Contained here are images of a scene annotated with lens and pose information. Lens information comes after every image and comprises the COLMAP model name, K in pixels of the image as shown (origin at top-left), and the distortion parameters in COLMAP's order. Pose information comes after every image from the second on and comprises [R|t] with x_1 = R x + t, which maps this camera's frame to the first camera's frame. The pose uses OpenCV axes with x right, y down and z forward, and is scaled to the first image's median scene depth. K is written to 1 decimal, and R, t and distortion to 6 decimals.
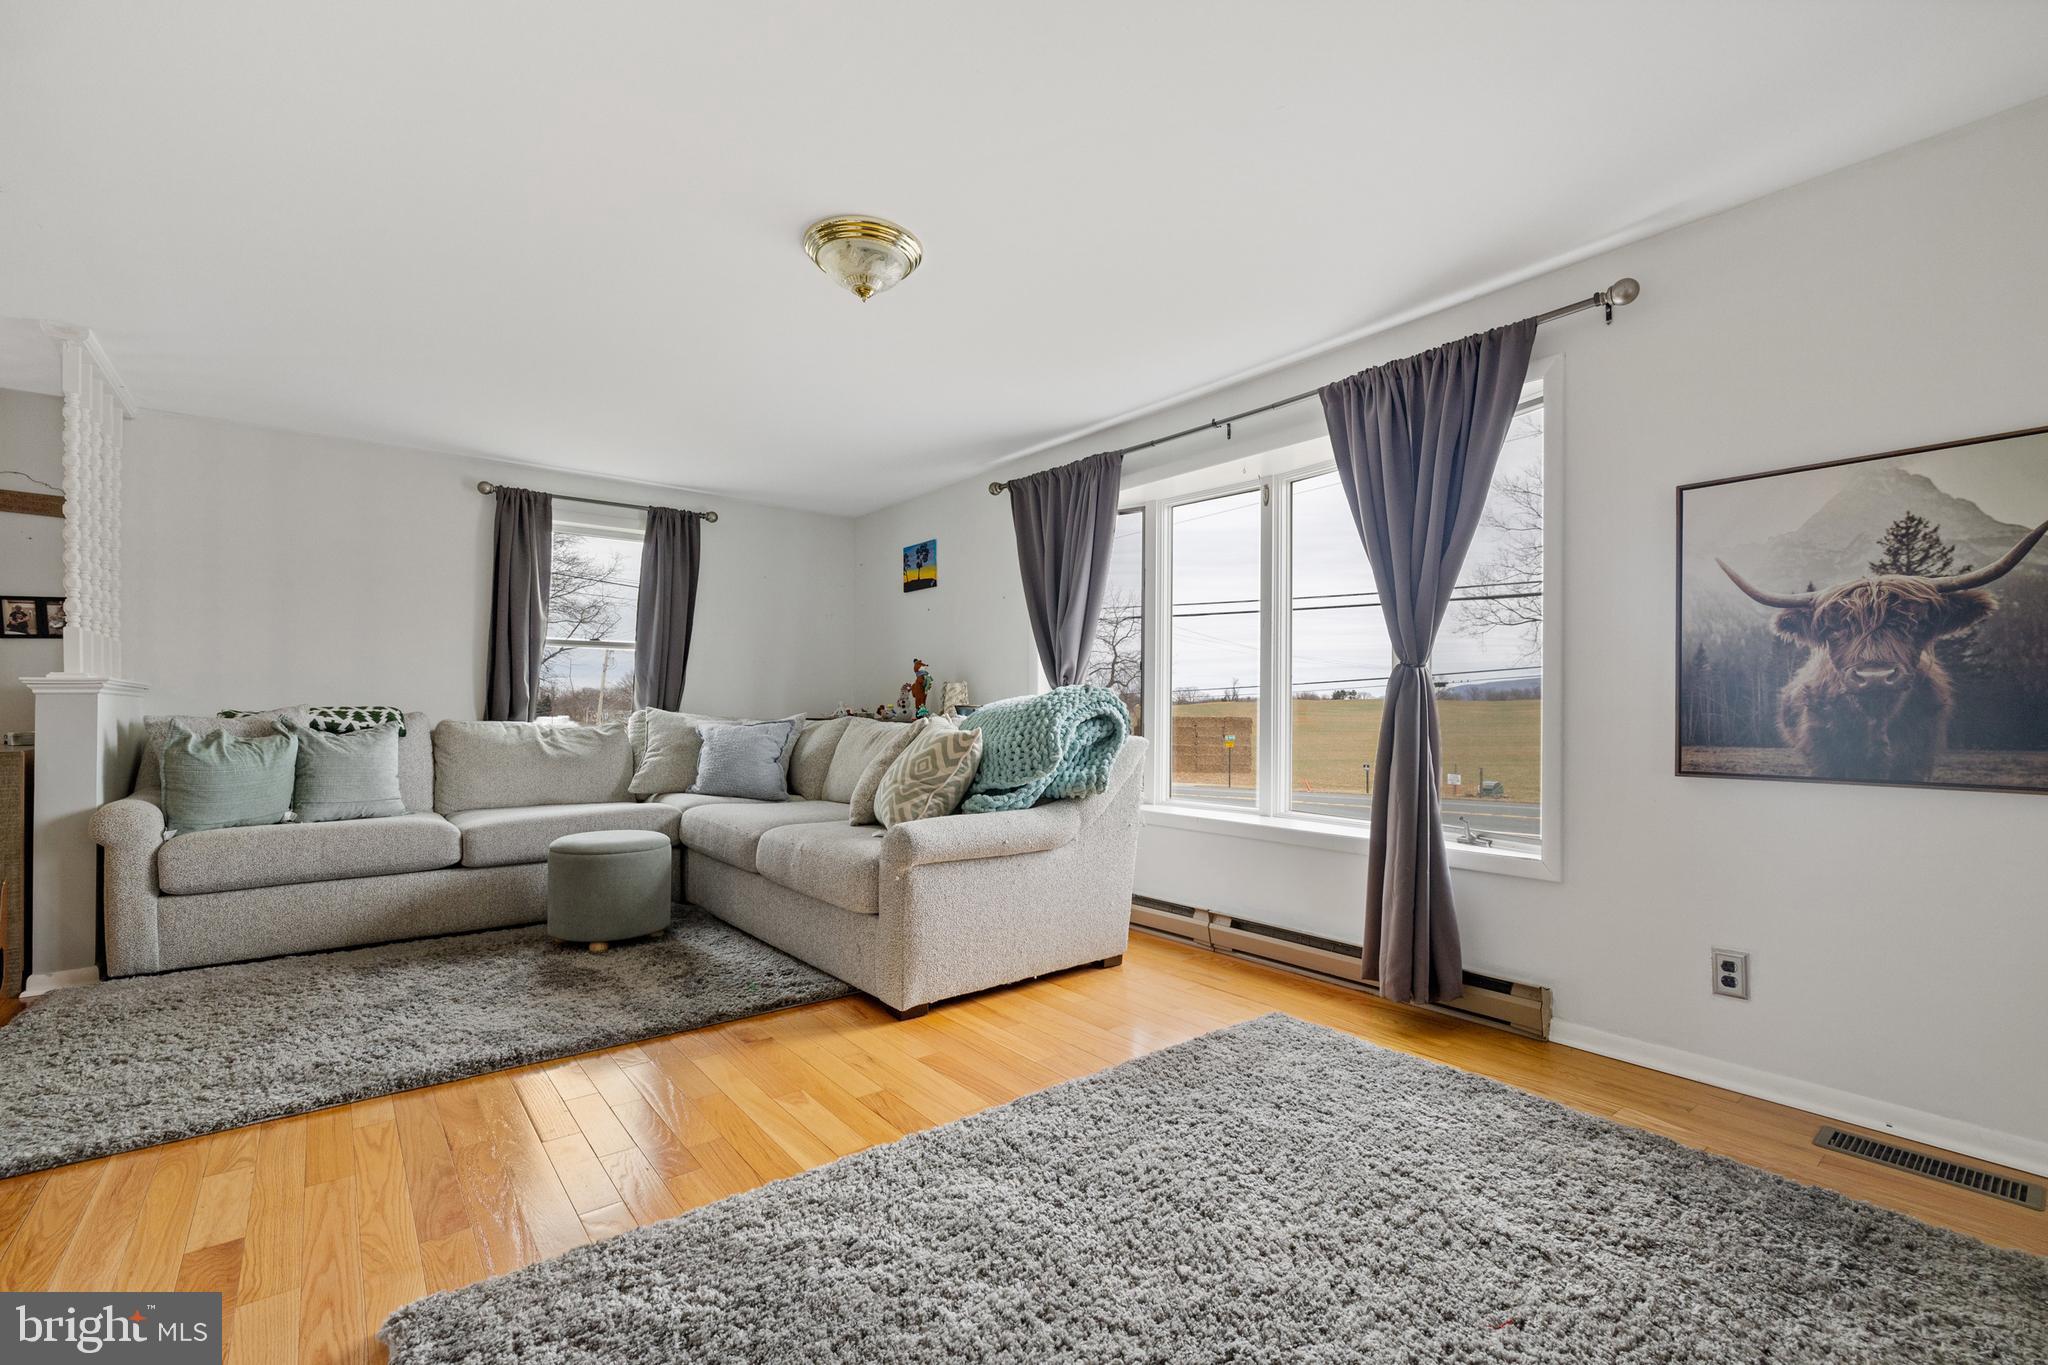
lens RADIAL K [[878.5, 0, 1019.3], [0, 878.5, 705.8], [0, 0, 1]] dist [0.002153, -0.000126]
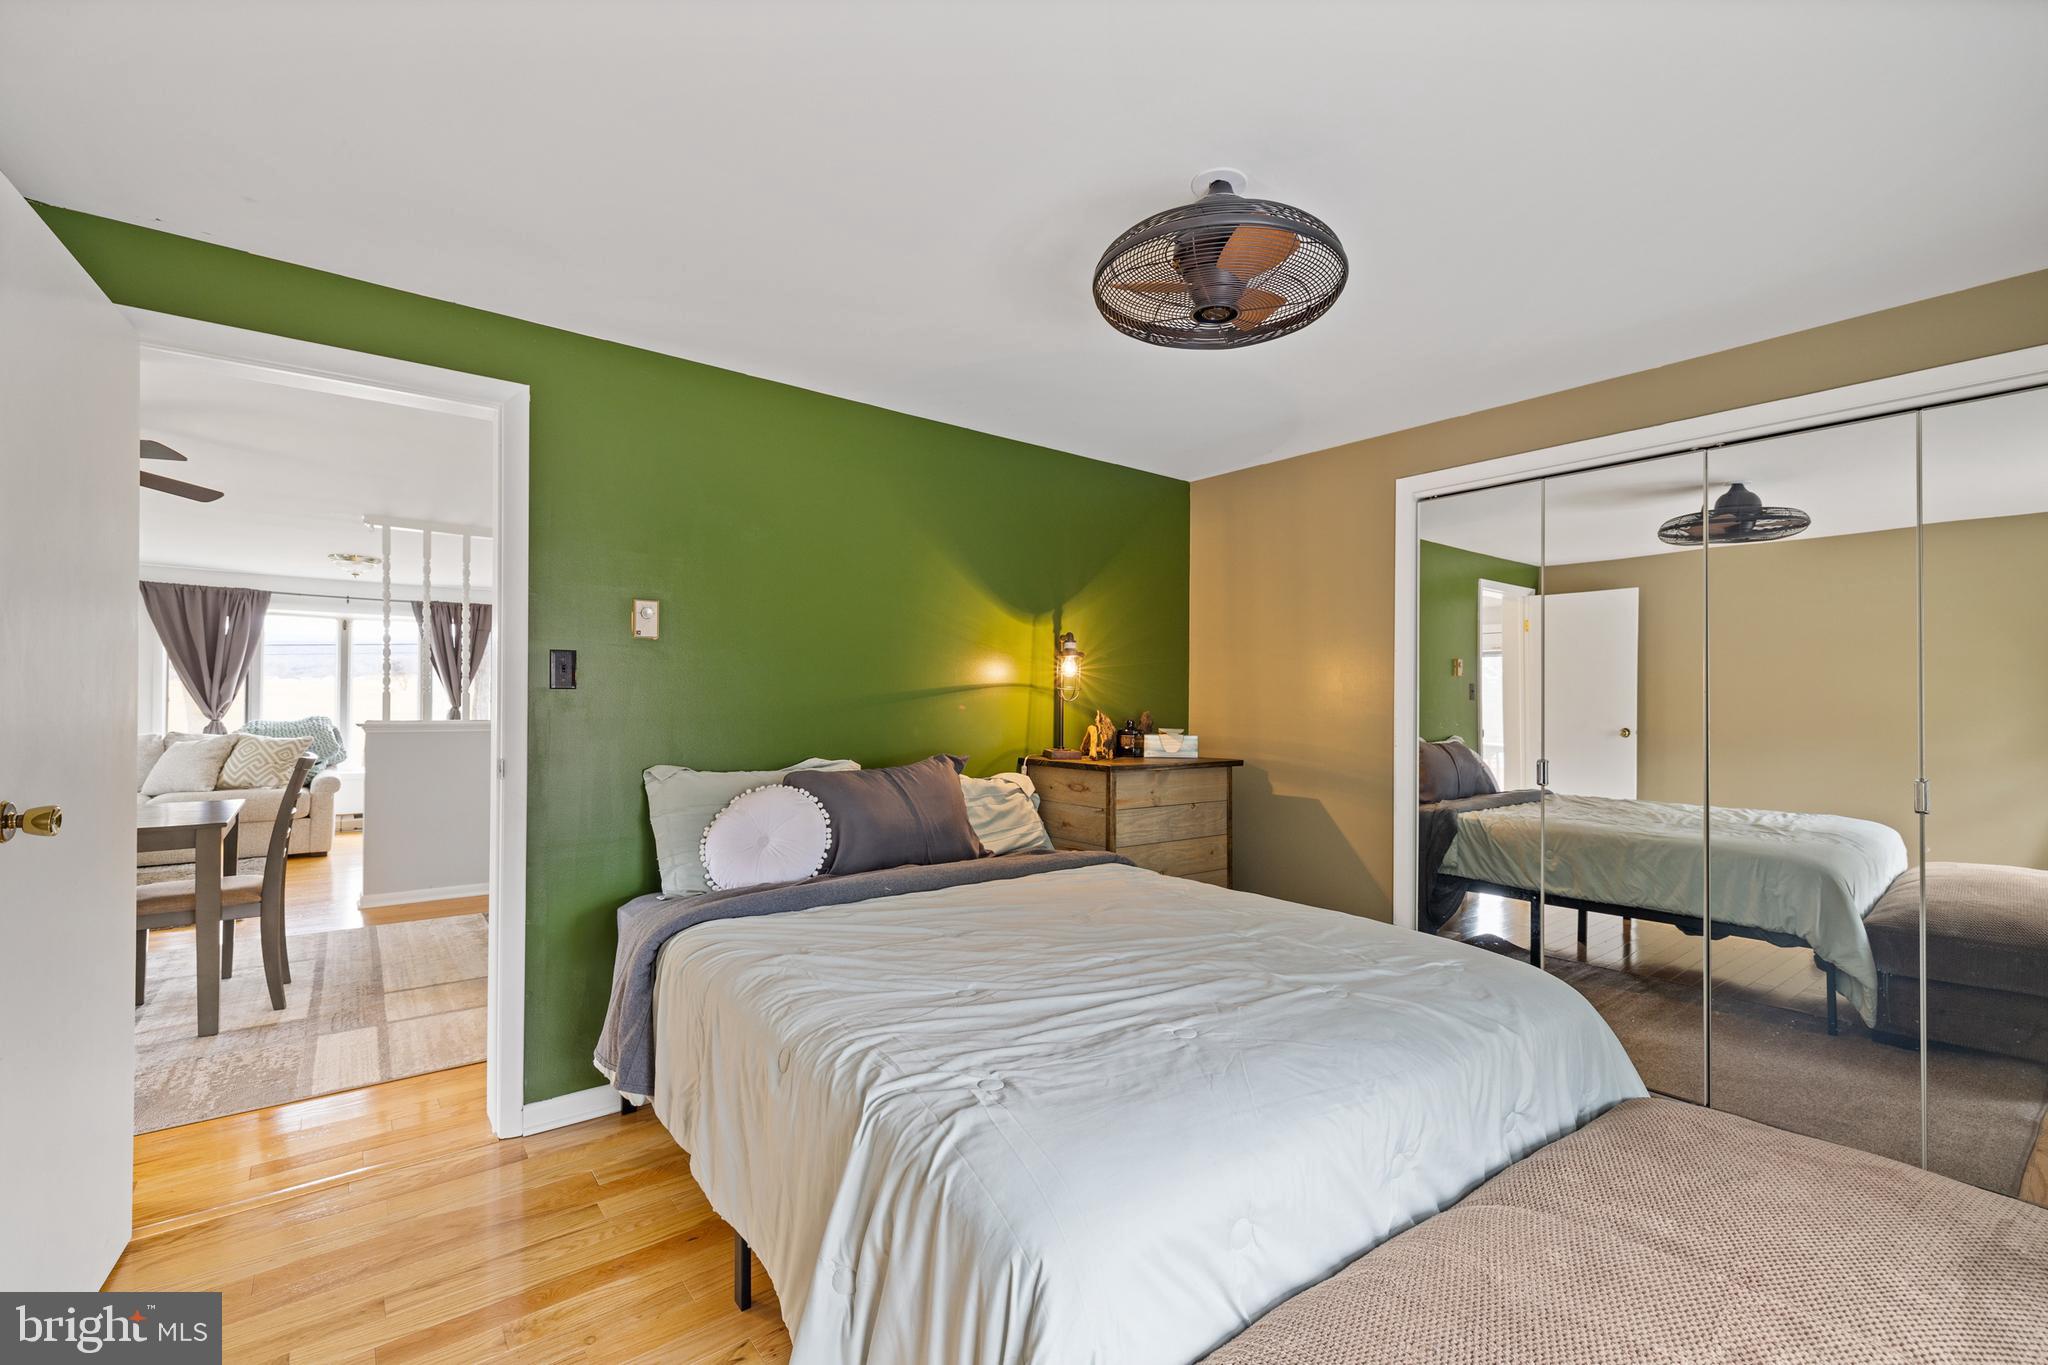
lens RADIAL K [[872.4, 0, 1009.3], [0, 872.4, 693.2], [0, 0, 1]] dist [0.003253, 0.000109]
pose [[0.014281, 0.003748, 0.999891, -1.994201], [-0.004866, 0.999981, -0.003679, -0.075217], [-0.999886, -0.004813, 0.014299, -0.731968]]
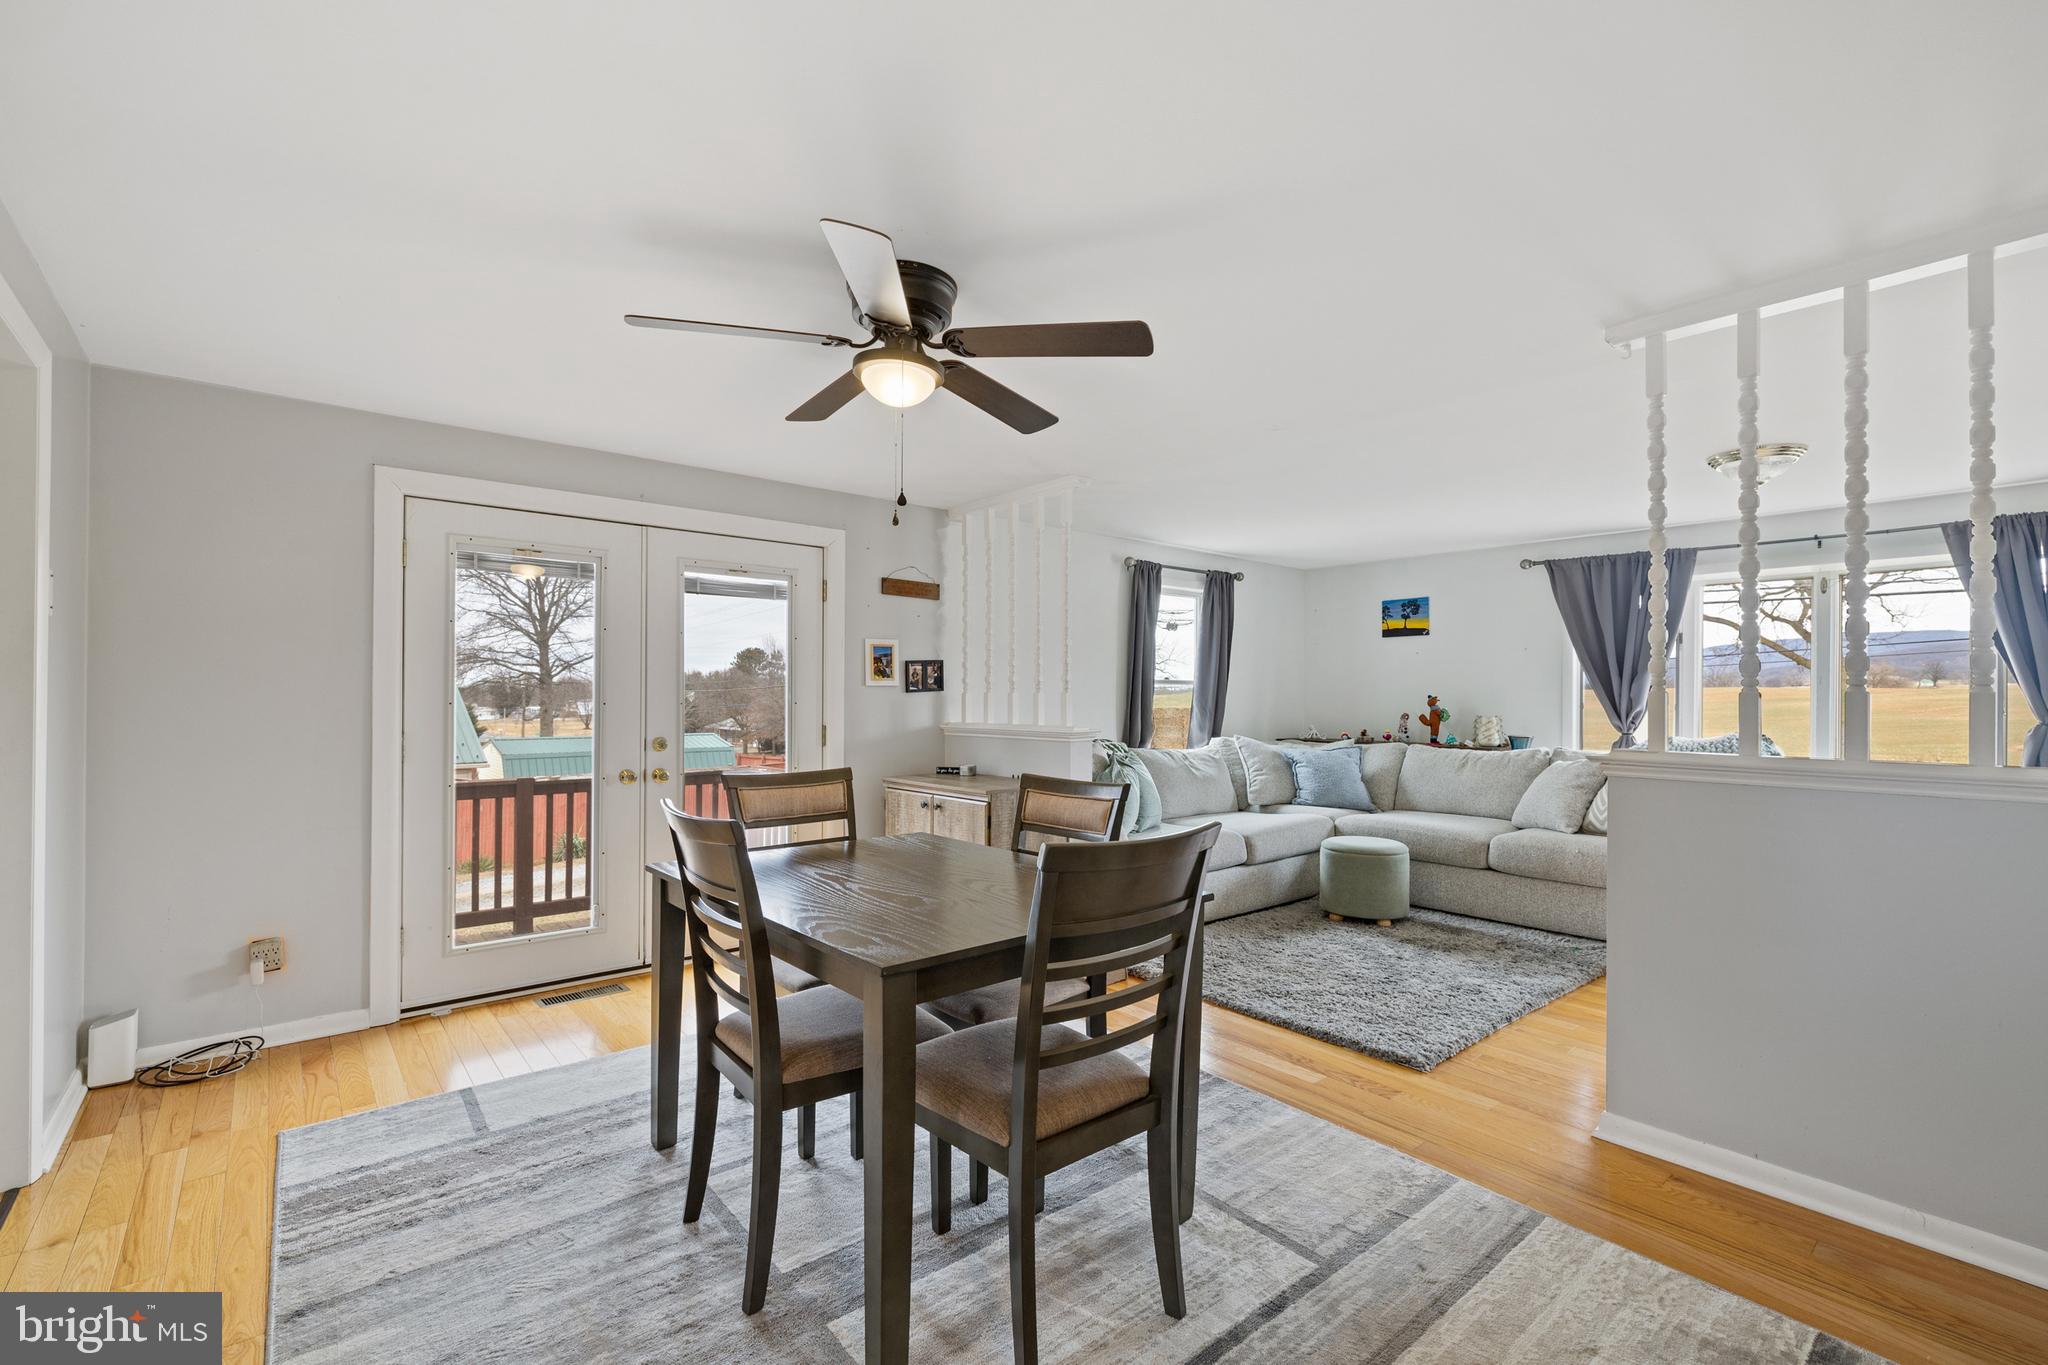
lens RADIAL K [[883.9, 0, 1015.3], [0, 883.9, 695.8], [0, 0, 1]] dist [-0.000390, -0.000089]
pose [[0.999705, 0.001676, 0.024243, -1.052021], [-0.001705, 0.999998, 0.001183, -0.075840], [-0.024241, -0.001224, 0.999705, -0.340377]]
